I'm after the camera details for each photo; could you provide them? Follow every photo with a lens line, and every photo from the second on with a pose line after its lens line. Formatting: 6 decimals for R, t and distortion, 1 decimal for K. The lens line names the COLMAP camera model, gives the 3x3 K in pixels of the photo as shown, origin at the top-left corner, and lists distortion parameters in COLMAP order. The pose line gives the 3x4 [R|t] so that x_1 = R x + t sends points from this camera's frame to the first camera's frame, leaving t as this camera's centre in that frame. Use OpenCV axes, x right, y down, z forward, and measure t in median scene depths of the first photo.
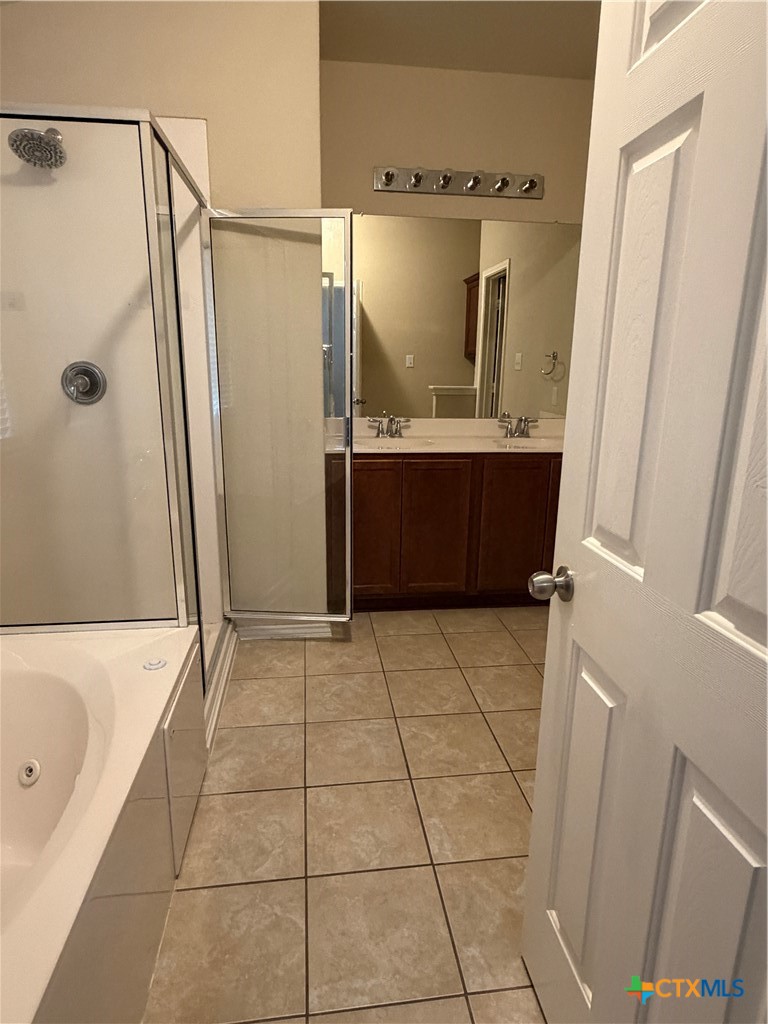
lens RADIAL K [[601.8, 0, 381.8], [0, 601.8, 513.6], [0, 0, 1]] dist [0.001400, 0.000249]
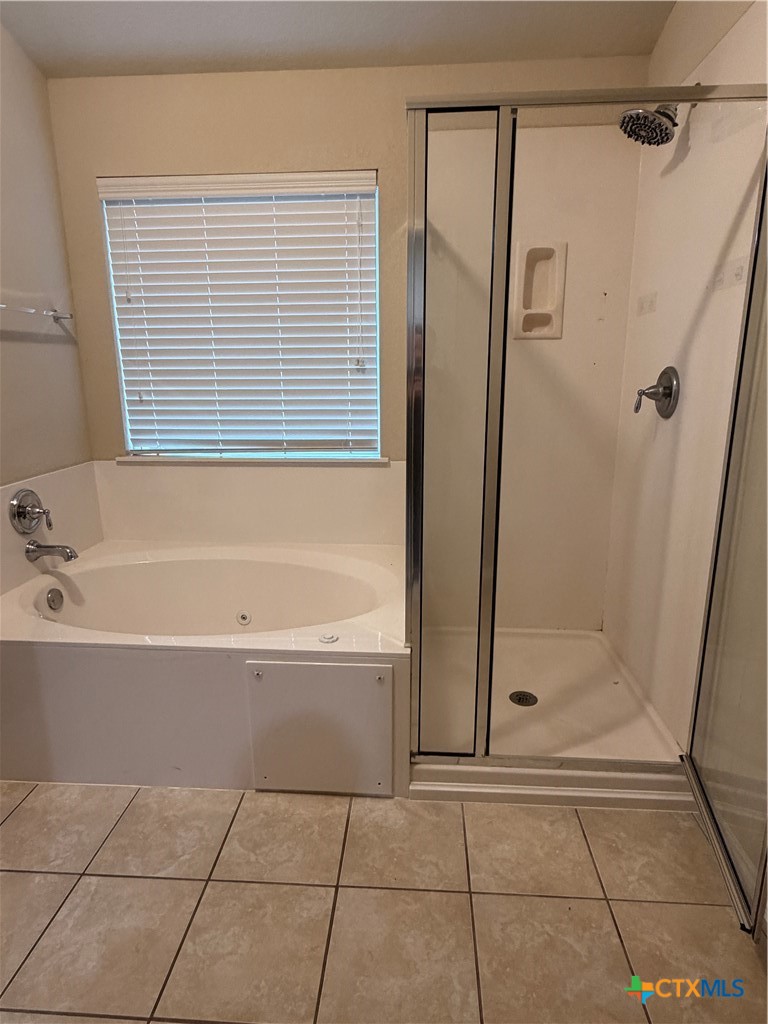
lens RADIAL K [[601.8, 0, 382.0], [0, 601.8, 507.9], [0, 0, 1]] dist [0.001400, 0.000249]
pose [[-0.205182, 0.212690, -0.955334, 0.532627], [-0.242547, 0.934604, 0.260168, -0.246665], [0.948194, 0.285095, -0.140177, 1.047661]]
